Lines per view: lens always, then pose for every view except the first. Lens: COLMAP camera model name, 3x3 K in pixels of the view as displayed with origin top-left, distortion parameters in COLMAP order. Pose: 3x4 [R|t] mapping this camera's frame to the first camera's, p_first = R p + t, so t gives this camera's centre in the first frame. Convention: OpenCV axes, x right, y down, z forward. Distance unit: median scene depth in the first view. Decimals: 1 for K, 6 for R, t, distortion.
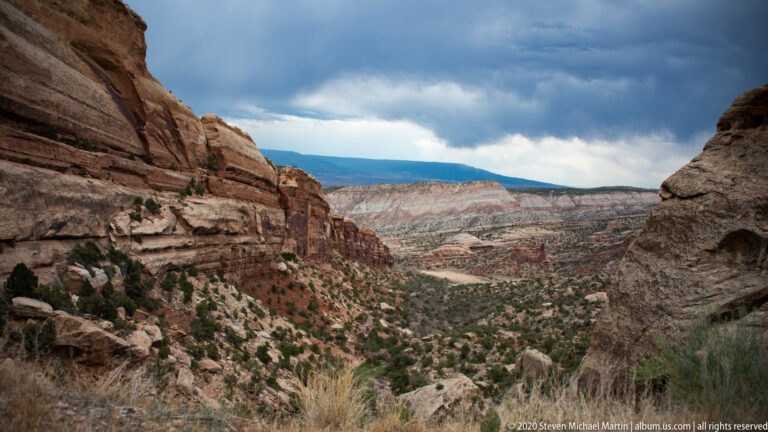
lens RADIAL K [[598.5, 0, 371.2], [0, 598.5, 219.5], [0, 0, 1]] dist [-0.131800, 0.064824]
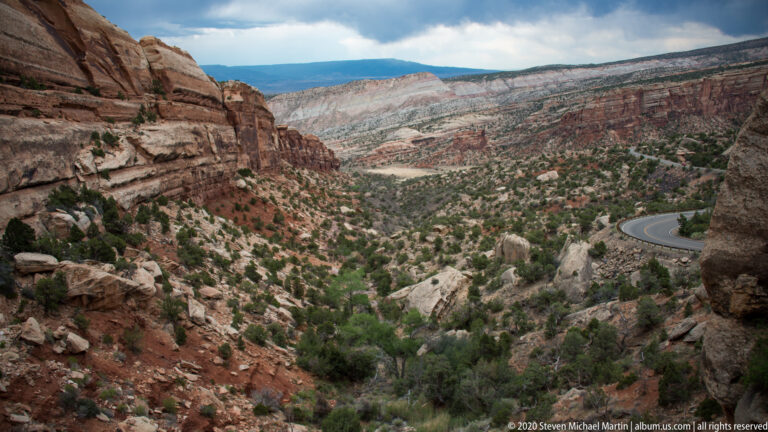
lens RADIAL K [[598.5, 0, 366.3], [0, 598.5, 200.4], [0, 0, 1]] dist [-0.131800, 0.064824]
pose [[0.988892, -0.123816, 0.082234, -0.026575], [0.111935, 0.984358, 0.136048, -0.004143], [-0.097793, -0.125332, 0.987283, 0.001968]]
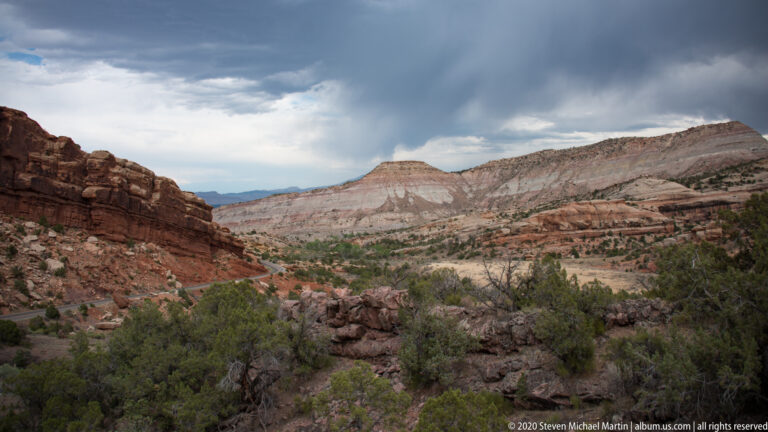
lens RADIAL K [[598.5, 0, 392.5], [0, 598.5, 180.1], [0, 0, 1]] dist [-0.131800, 0.064824]
pose [[0.934241, -0.085800, -0.346168, 0.653609], [0.047391, 0.991888, -0.117947, 0.314706], [0.353480, 0.093786, 0.930729, 2.858551]]
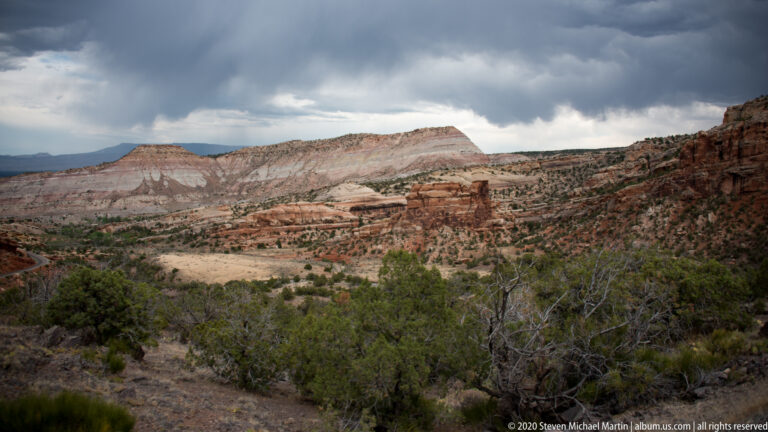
lens RADIAL K [[598.5, 0, 376.9], [0, 598.5, 179.4], [0, 0, 1]] dist [-0.131800, 0.064824]
pose [[0.999057, -0.043280, 0.003468, 0.888974], [0.043410, 0.997319, -0.058913, 0.258994], [-0.000908, 0.059008, 0.998257, 2.393329]]
